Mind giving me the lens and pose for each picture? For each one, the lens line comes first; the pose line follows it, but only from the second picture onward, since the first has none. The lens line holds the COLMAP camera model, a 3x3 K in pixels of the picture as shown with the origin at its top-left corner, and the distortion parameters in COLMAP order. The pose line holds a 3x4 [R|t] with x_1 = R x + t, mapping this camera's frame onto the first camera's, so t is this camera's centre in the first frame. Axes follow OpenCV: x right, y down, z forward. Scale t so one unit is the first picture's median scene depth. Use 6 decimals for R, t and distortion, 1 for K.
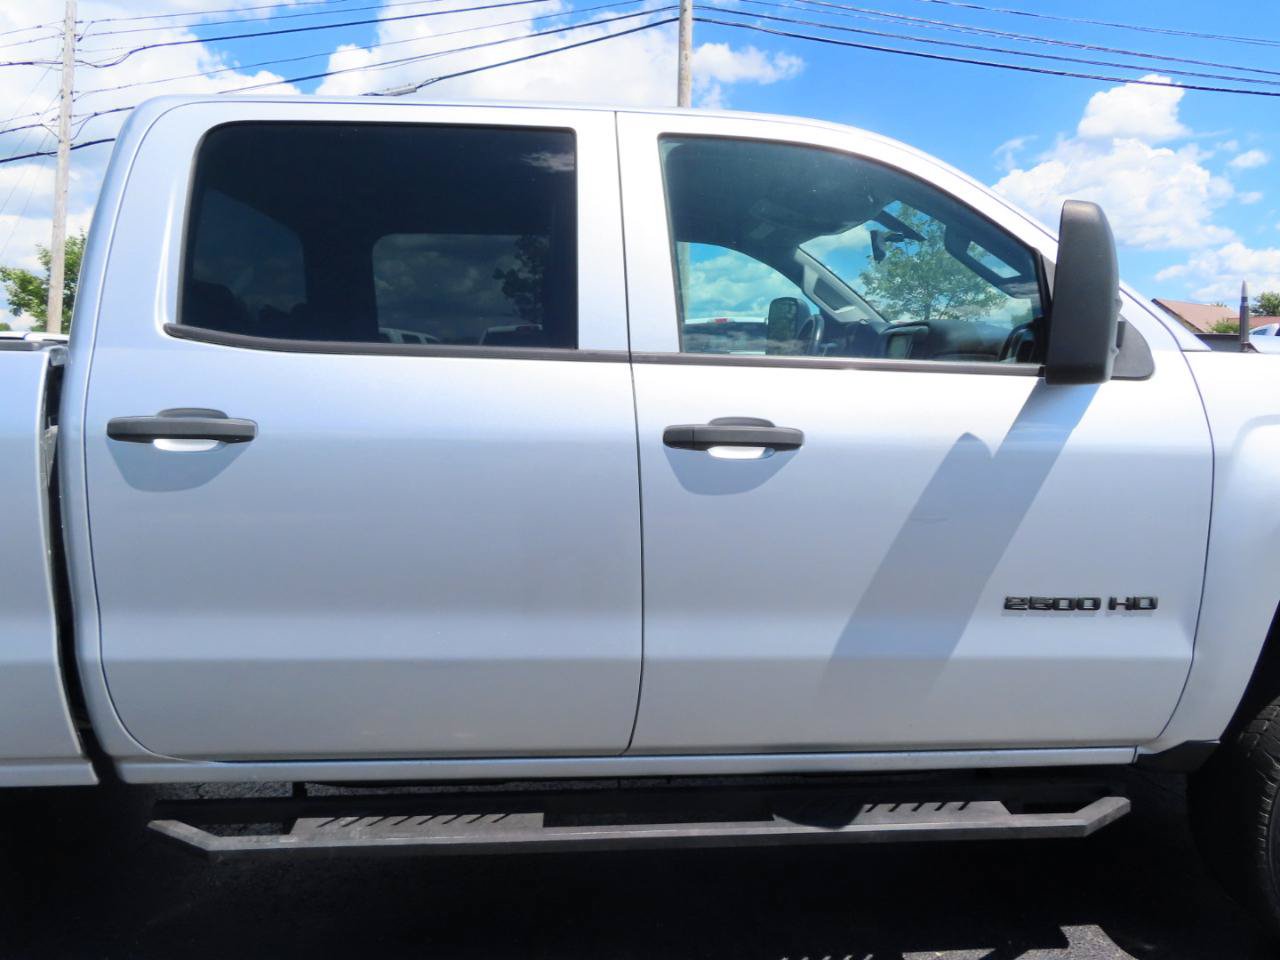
lens RADIAL K [[910.1, 0, 640.0], [0, 910.1, 480.0], [0, 0, 1]] dist [-0.010761, -0.000530]
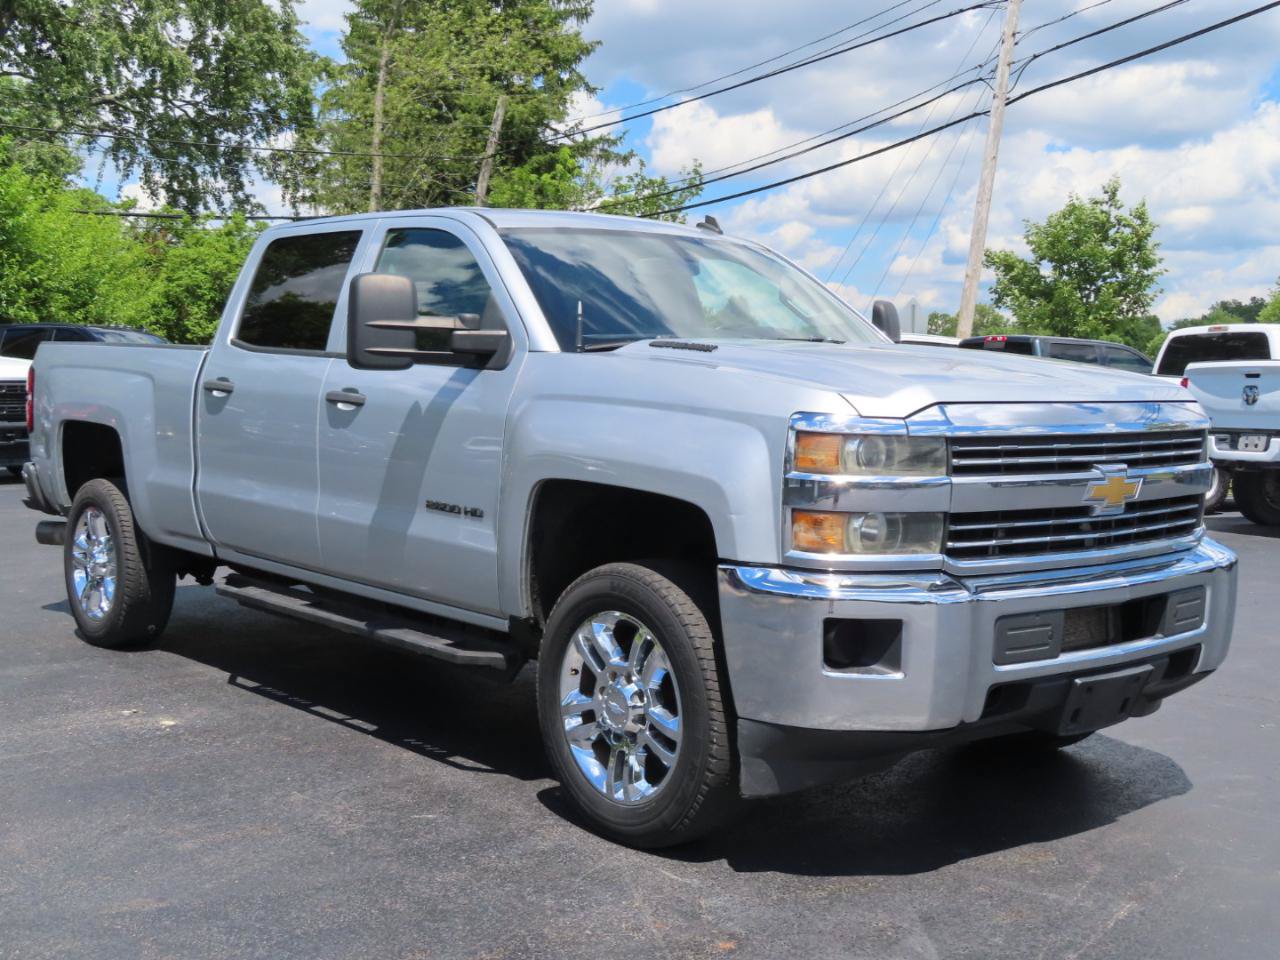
lens RADIAL K [[1541.4, 0, 640.0], [0, 1541.4, 480.0], [0, 0, 1]] dist [0.013522, -0.017244]
pose [[0.588638, 0.067566, -0.805568, 2.833045], [-0.117059, 0.993122, -0.002240, 0.052697], [0.799876, 0.095617, 0.592499, -0.344939]]
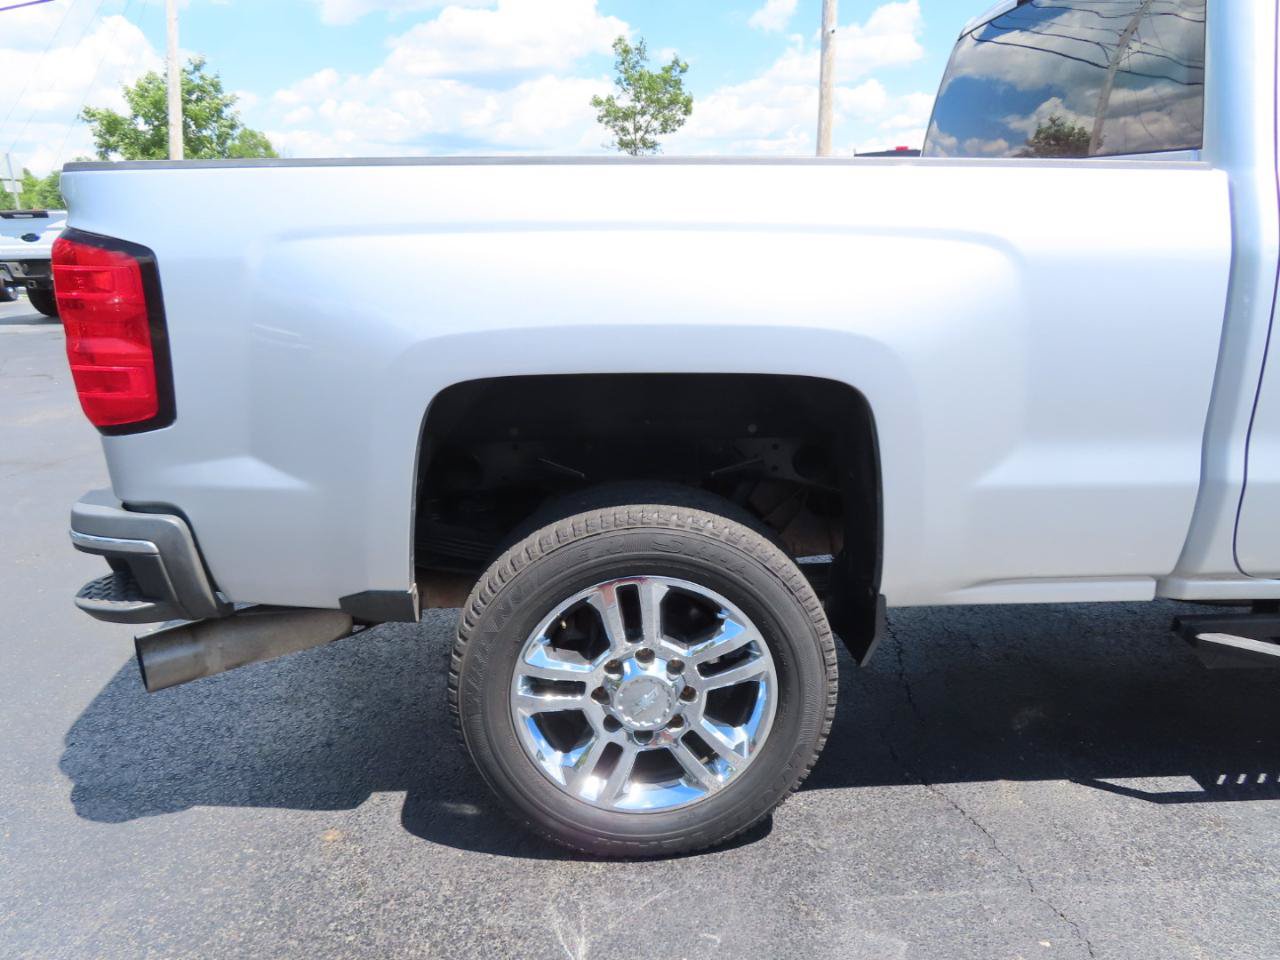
lens RADIAL K [[910.1, 0, 640.0], [0, 910.1, 480.0], [0, 0, 1]] dist [-0.010761, -0.000530]
pose [[0.999161, -0.006643, -0.040418, -1.151211], [0.013489, 0.985083, 0.171553, 0.010486], [0.038675, -0.171954, 0.984345, -0.033878]]
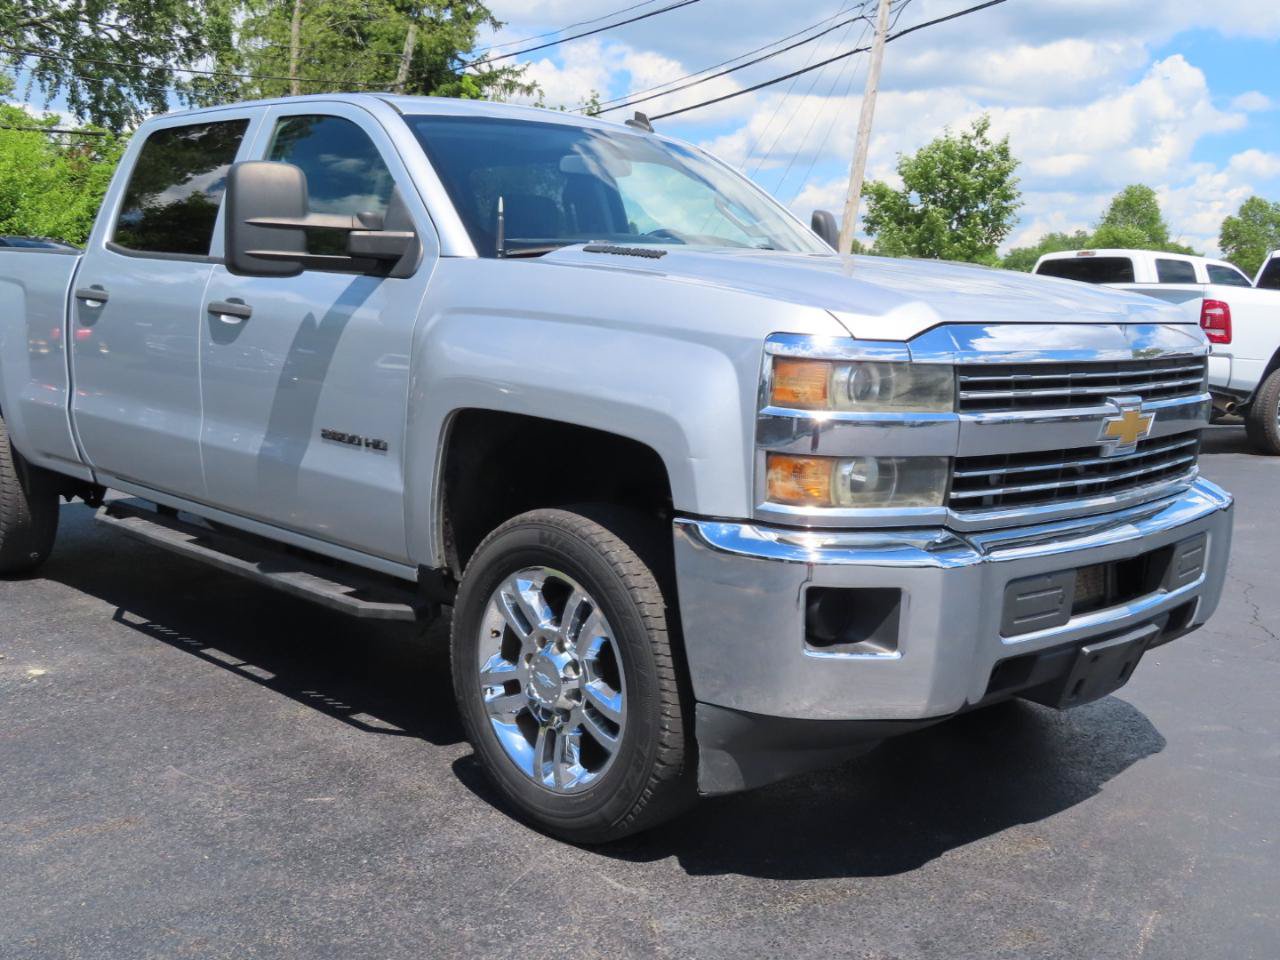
lens RADIAL K [[1367.2, 0, 640.0], [0, 1367.2, 480.0], [0, 0, 1]] dist [-0.012906, -0.000199]
pose [[0.646160, 0.123324, -0.753172, 2.317273], [-0.122852, 0.990796, 0.056836, 0.024713], [0.753250, 0.055804, 0.655363, -0.027687]]
